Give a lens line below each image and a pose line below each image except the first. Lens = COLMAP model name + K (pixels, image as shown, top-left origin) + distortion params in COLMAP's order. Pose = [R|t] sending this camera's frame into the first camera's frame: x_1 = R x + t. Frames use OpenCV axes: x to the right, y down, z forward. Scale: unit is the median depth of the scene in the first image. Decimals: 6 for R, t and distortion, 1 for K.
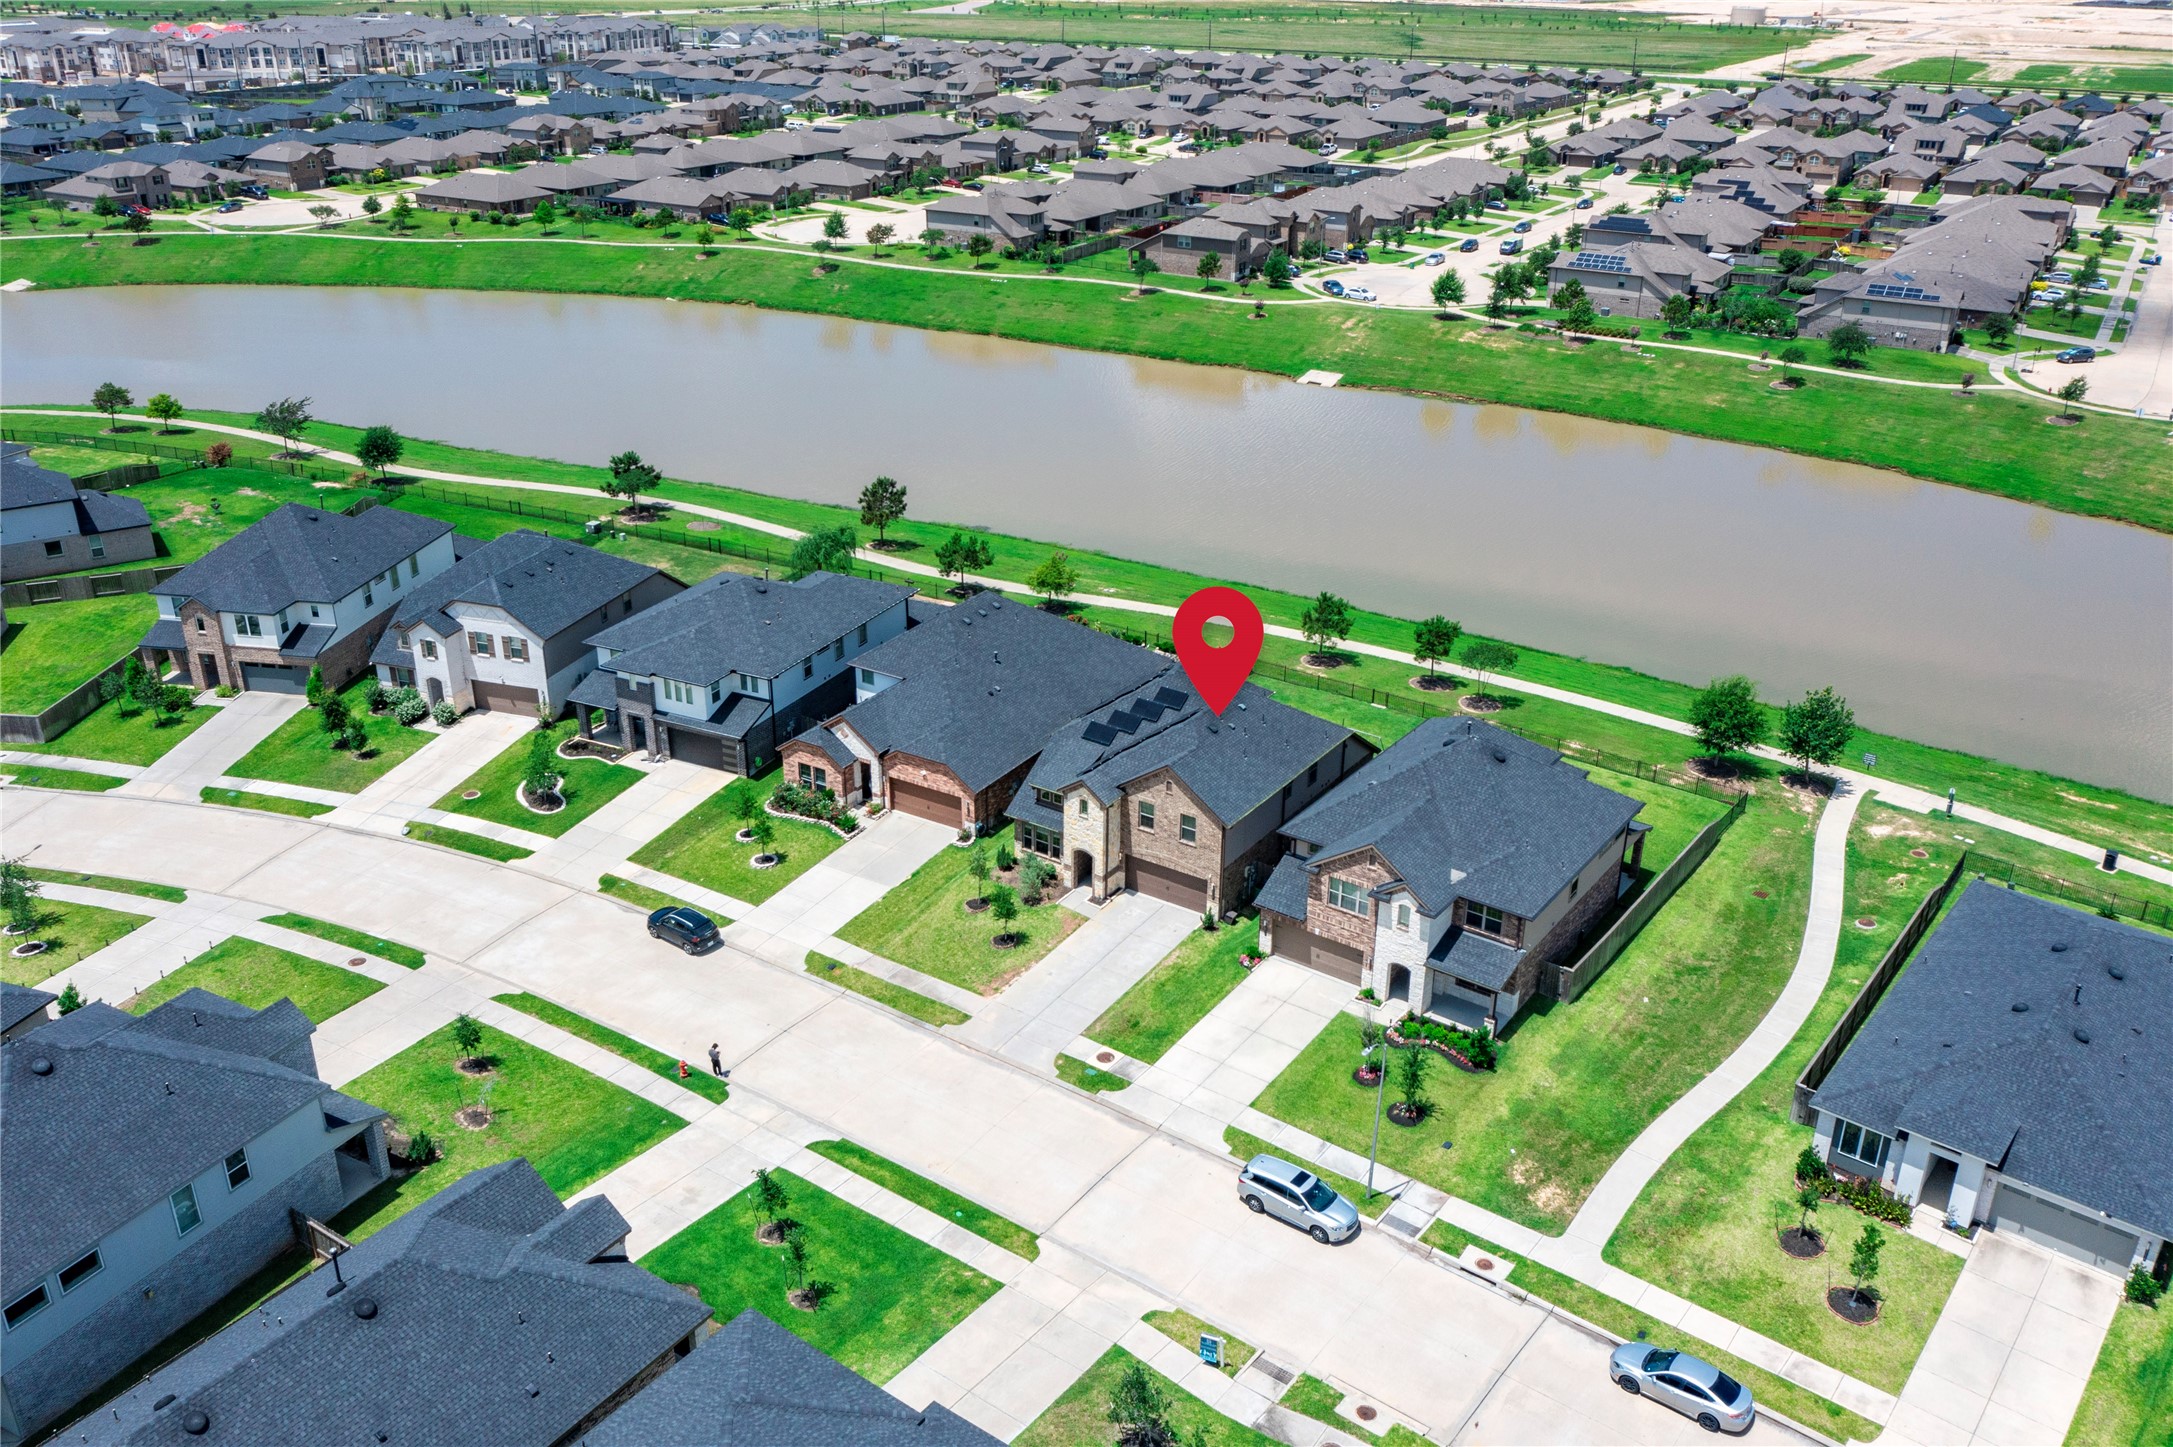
lens RADIAL K [[1821.3, 0, 994.8], [0, 1821.3, 719.7], [0, 0, 1]] dist [-0.006551, -0.003682]
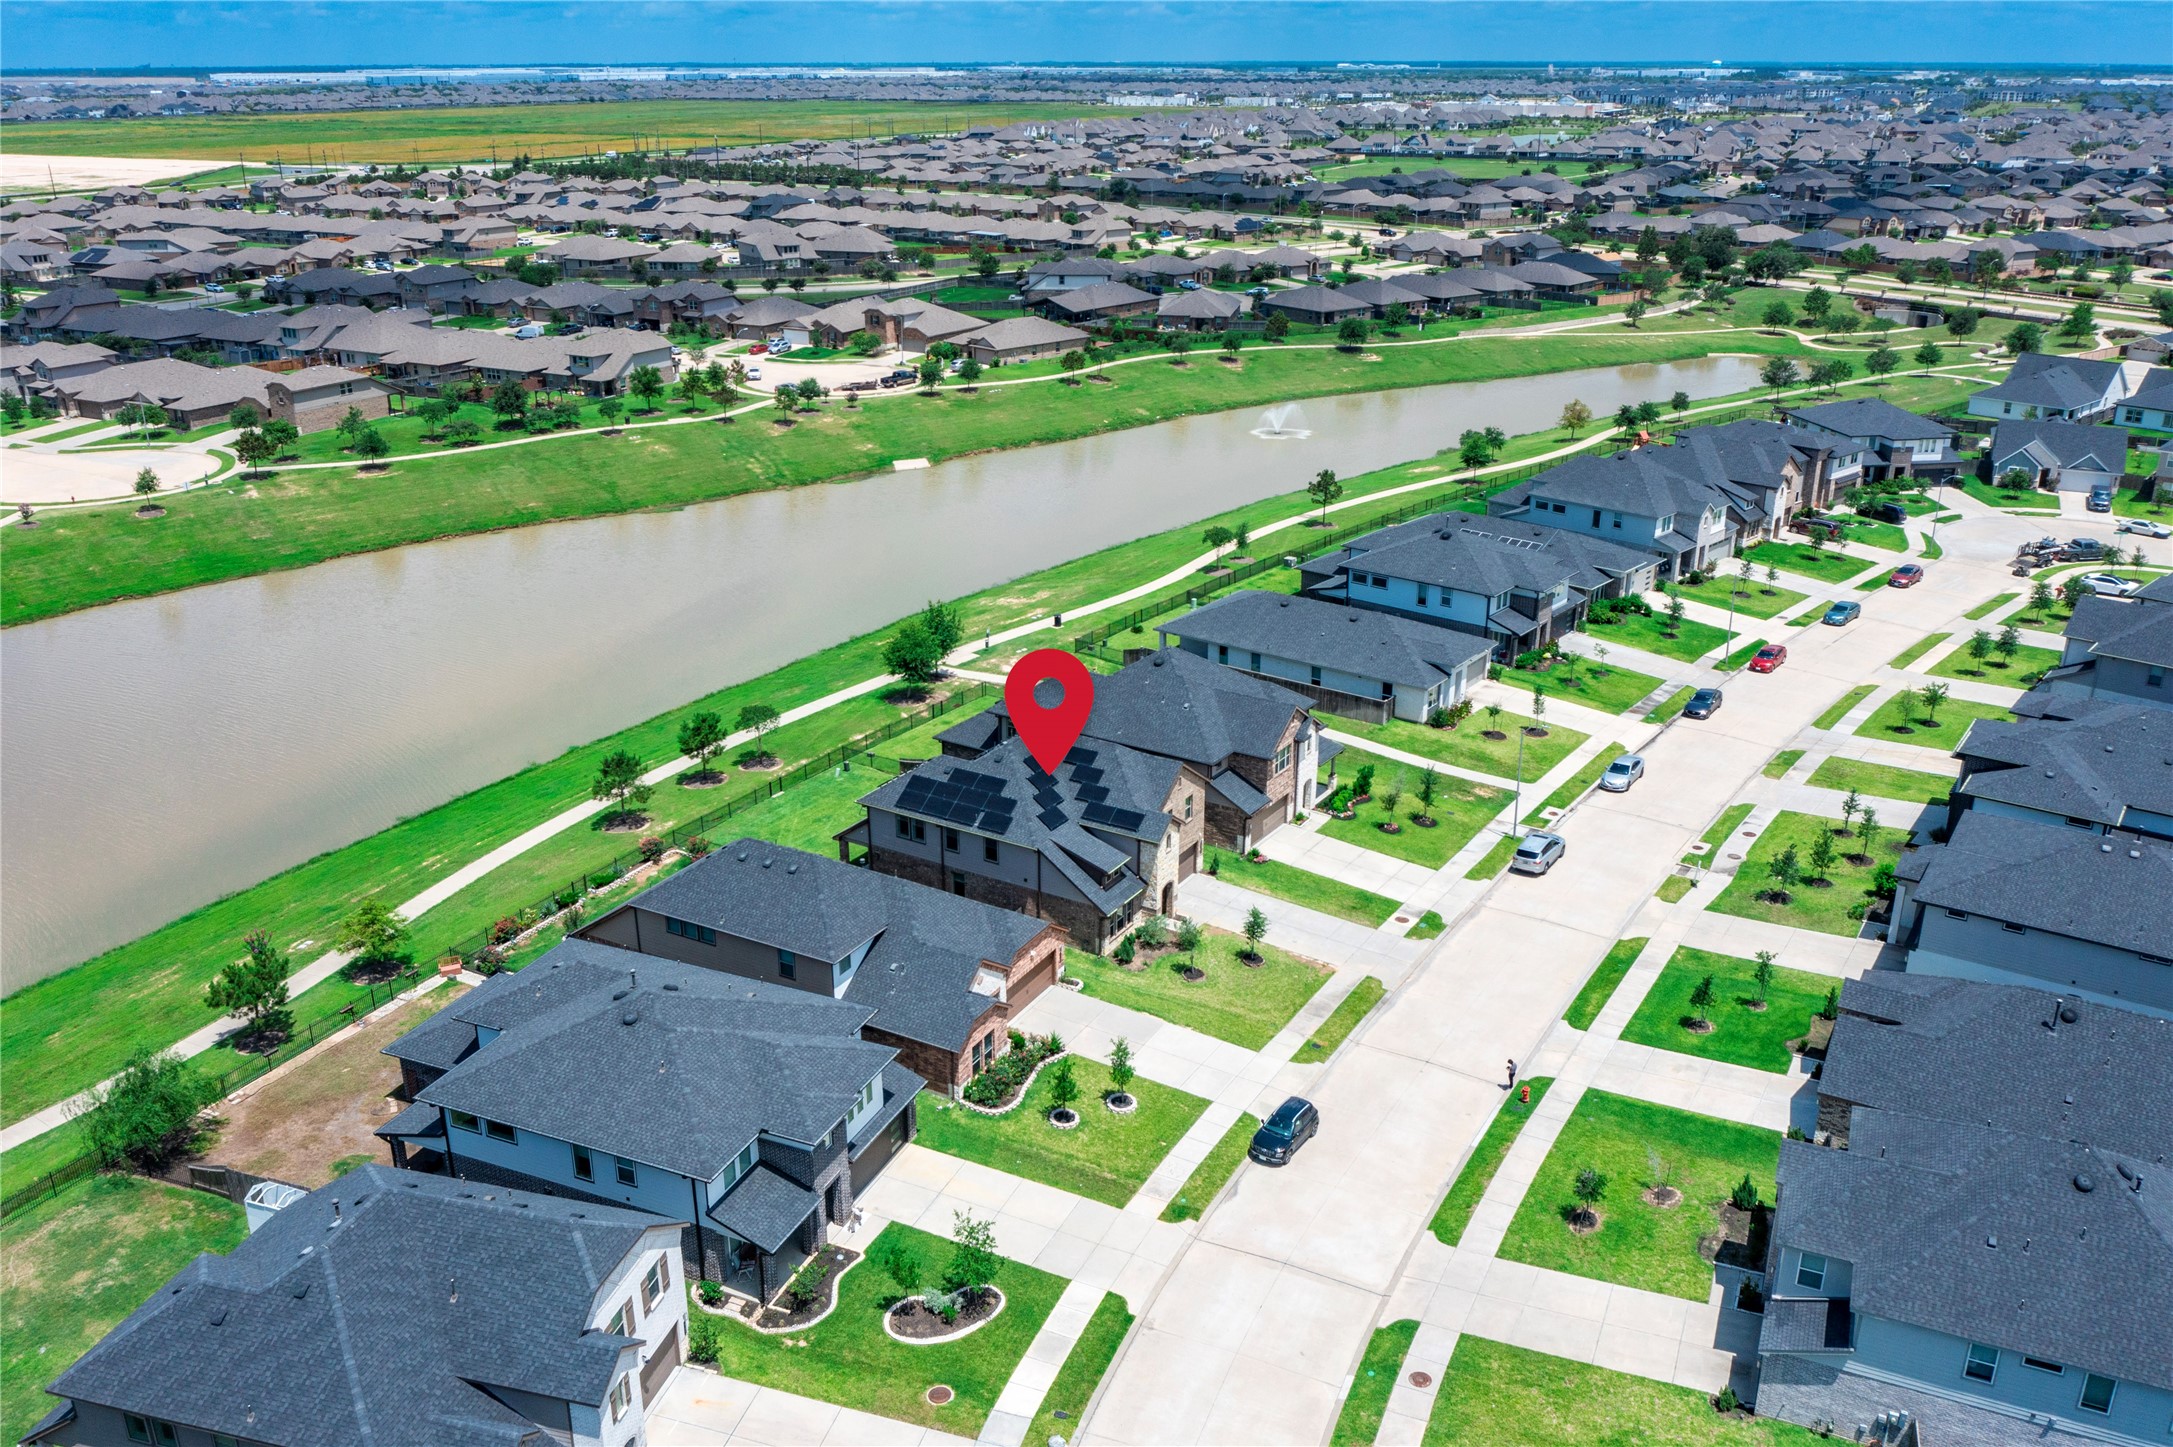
lens RADIAL K [[1827.8, 0, 1179.6], [0, 1827.8, 729.3], [0, 0, 1]] dist [-0.002864, -0.004100]
pose [[-0.142870, -0.348970, 0.926179, -0.965253], [0.394551, 0.838129, 0.376656, -0.427482], [-0.907699, 0.419238, 0.017943, 0.984731]]
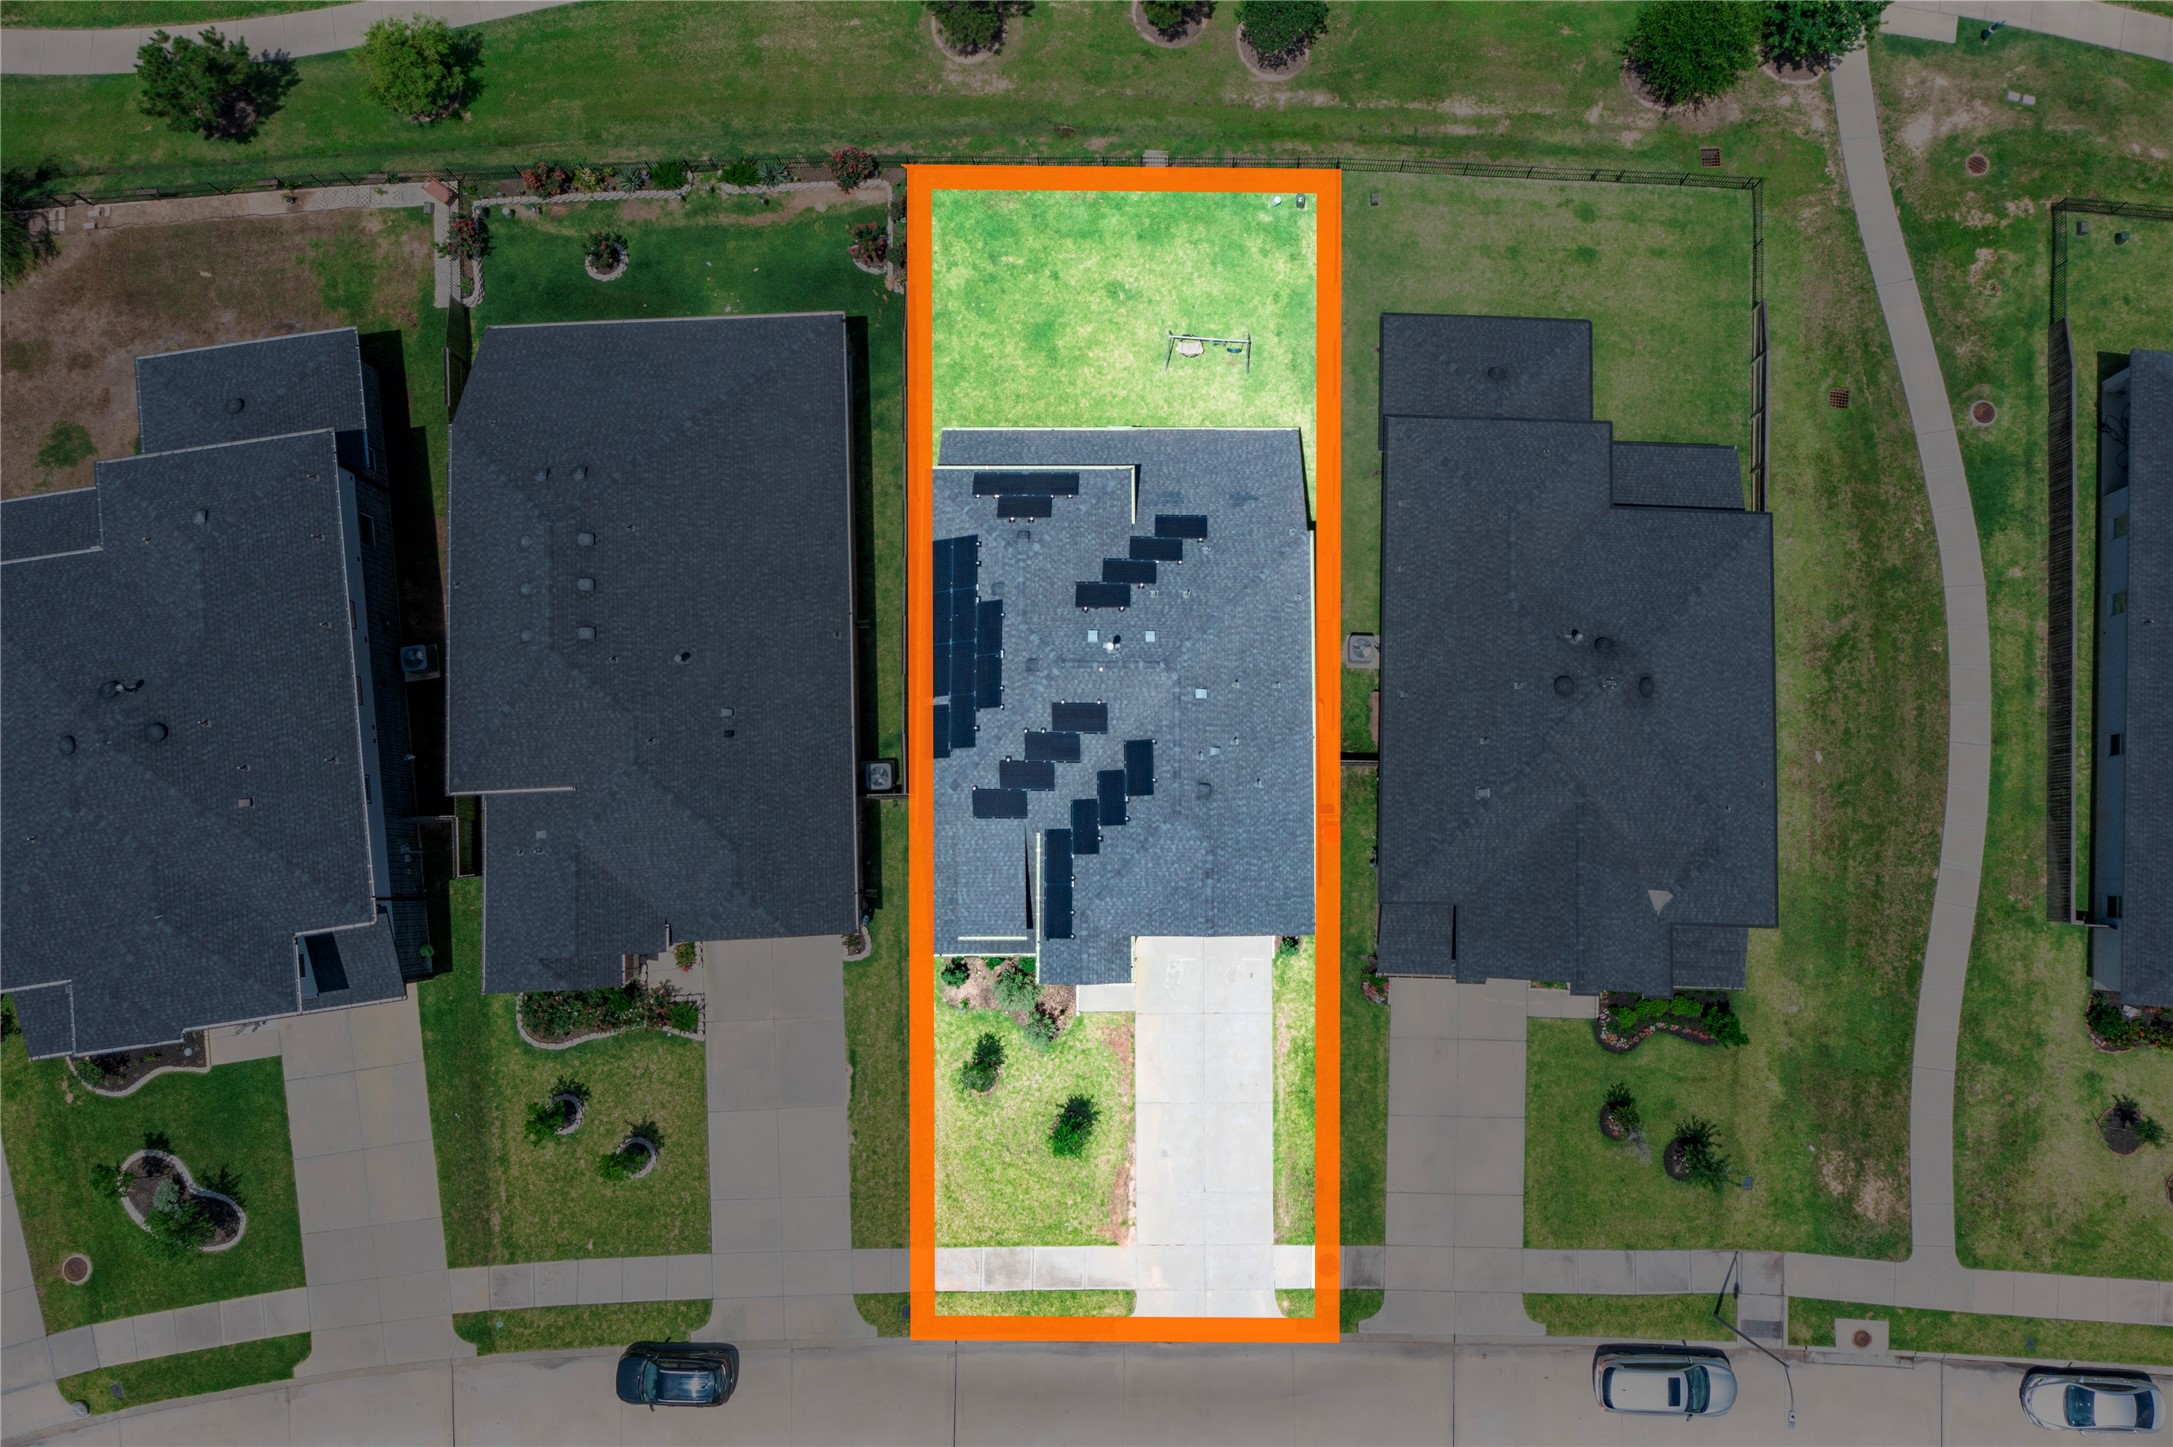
lens RADIAL K [[1827.8, 0, 1179.6], [0, 1827.8, 729.3], [0, 0, 1]] dist [-0.002864, -0.004100]
pose [[0.798558, -0.596368, 0.081546, 0.077655], [0.229255, 0.426612, 0.874897, -0.582505], [-0.556549, -0.679962, 0.477395, 0.755085]]
